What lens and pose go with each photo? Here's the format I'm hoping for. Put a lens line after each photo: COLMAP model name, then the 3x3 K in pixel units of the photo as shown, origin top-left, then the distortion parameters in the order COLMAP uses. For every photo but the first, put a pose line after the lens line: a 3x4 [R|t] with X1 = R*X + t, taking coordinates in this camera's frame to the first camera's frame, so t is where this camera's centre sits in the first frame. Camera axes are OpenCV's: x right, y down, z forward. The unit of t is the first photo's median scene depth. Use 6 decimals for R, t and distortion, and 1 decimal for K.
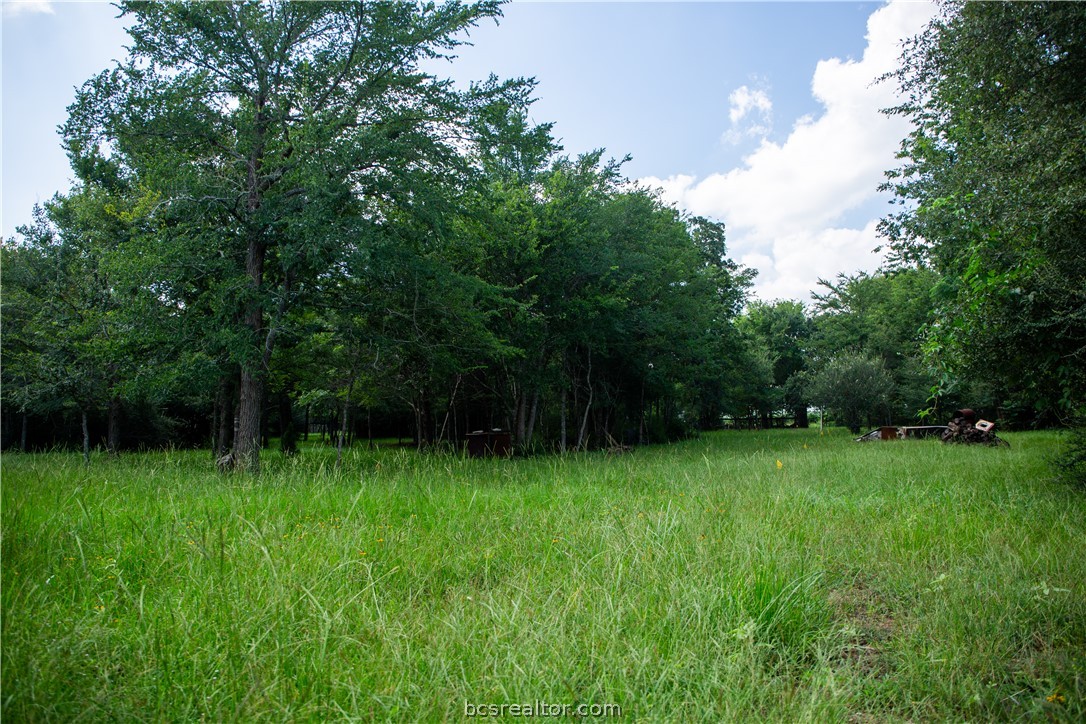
lens RADIAL K [[785.1, 0, 540.0], [0, 785.1, 359.1], [0, 0, 1]] dist [0.125378, -0.208884]
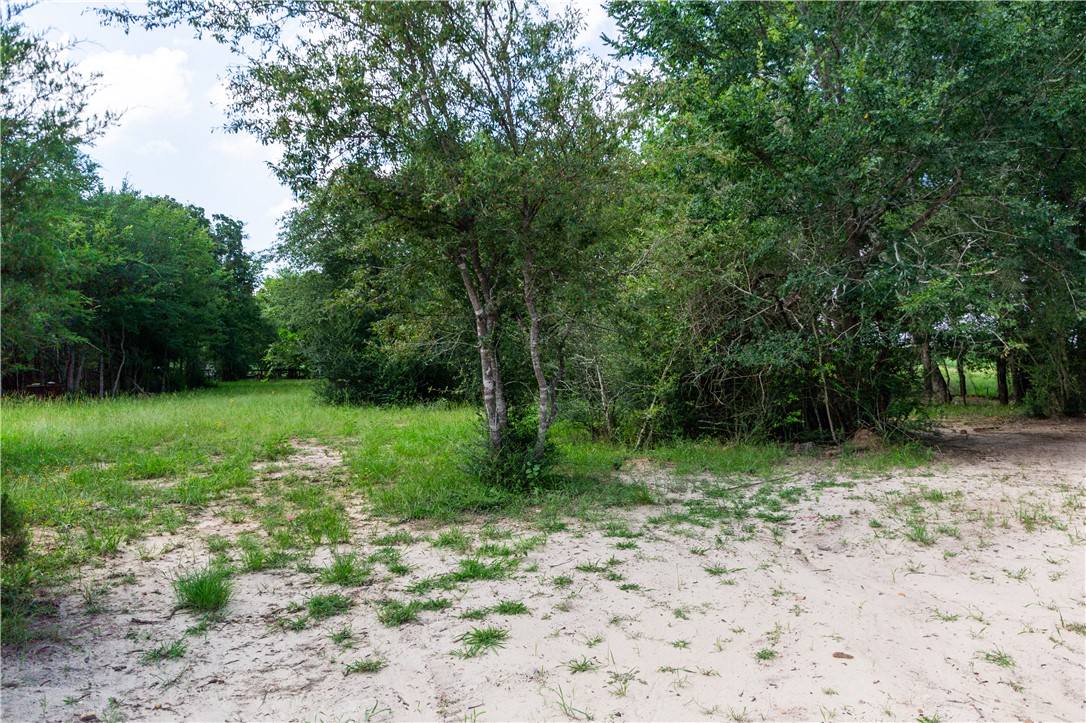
lens RADIAL K [[785.1, 0, 540.0], [0, 785.1, 358.6], [0, 0, 1]] dist [0.125378, -0.208884]
pose [[0.851599, 0.008622, 0.524123, -0.051671], [-0.040957, 0.997902, 0.050132, -0.053617], [-0.522592, -0.064159, 0.850166, -0.591827]]
